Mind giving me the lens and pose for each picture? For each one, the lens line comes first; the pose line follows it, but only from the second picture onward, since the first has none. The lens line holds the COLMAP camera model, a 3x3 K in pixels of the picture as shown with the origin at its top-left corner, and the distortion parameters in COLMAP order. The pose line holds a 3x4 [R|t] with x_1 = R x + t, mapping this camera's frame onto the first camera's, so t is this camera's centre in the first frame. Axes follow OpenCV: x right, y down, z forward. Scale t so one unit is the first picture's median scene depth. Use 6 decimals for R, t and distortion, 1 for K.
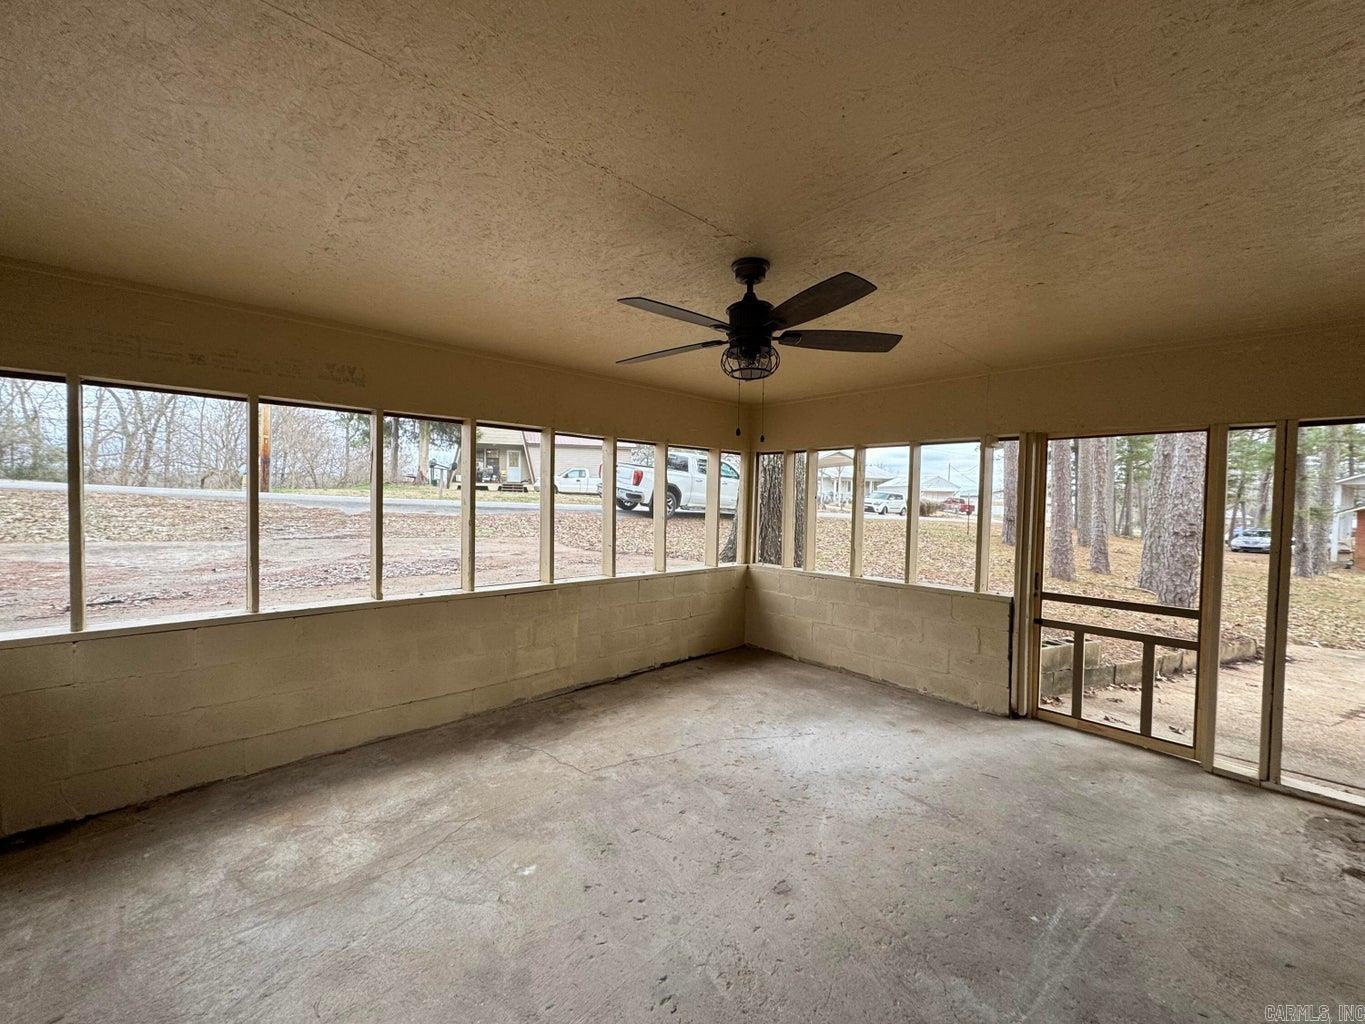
lens RADIAL K [[539.5, 0, 684.0], [0, 539.5, 510.2], [0, 0, 1]] dist [-0.001853, 0.000301]
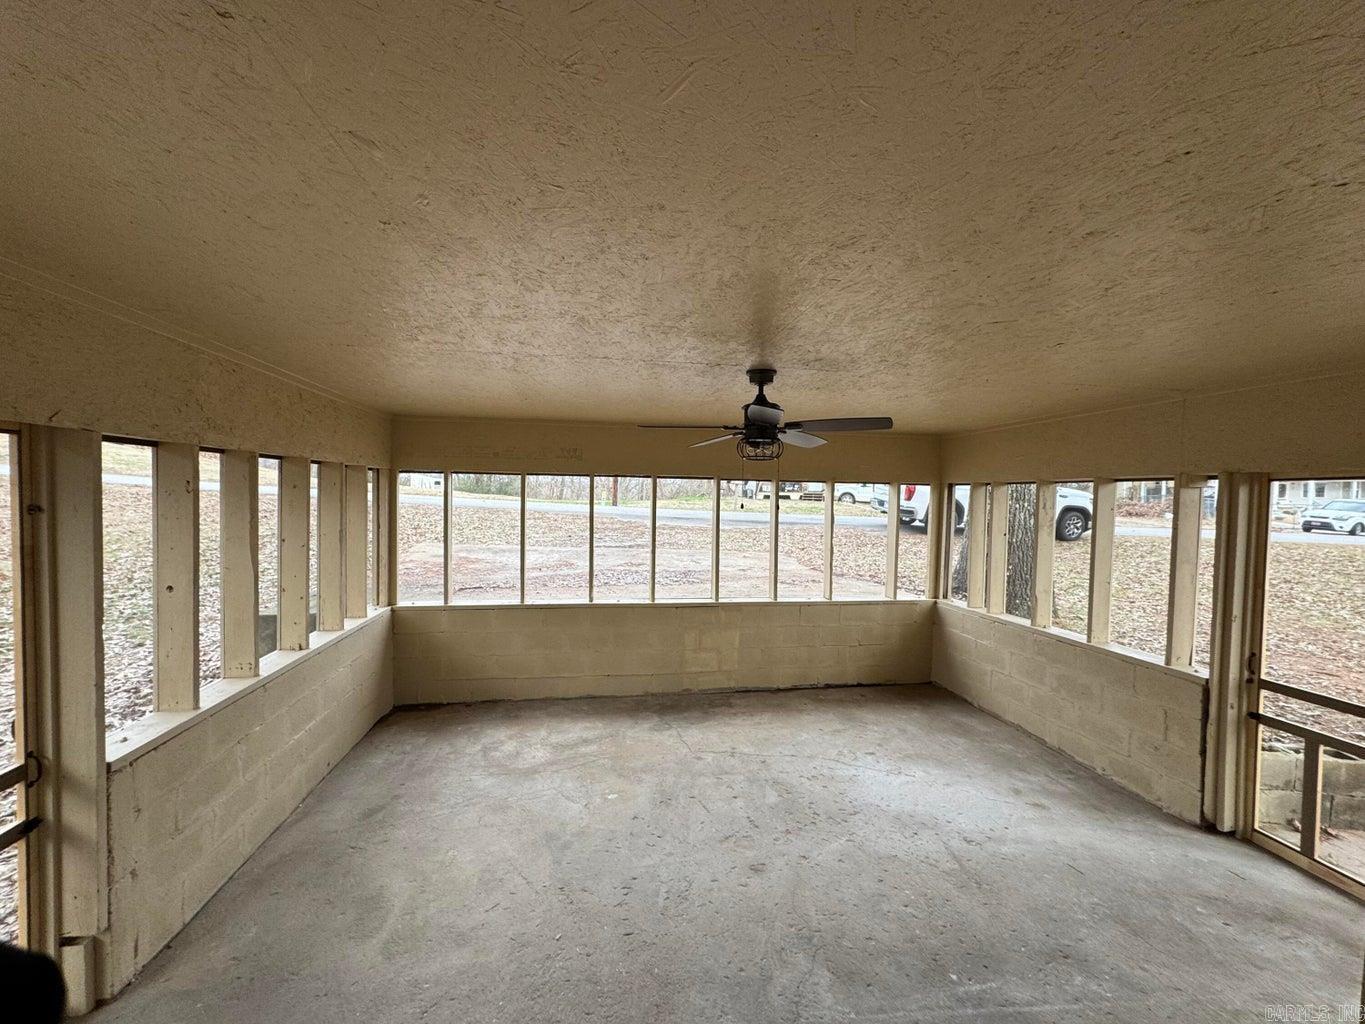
lens RADIAL K [[539.5, 0, 680.0], [0, 539.5, 513.8], [0, 0, 1]] dist [-0.001853, 0.000301]
pose [[0.836713, 0.013144, -0.547484, 0.389322], [-0.014646, 0.999891, 0.001622, -0.071718], [0.547446, 0.006661, 0.836815, -0.092213]]
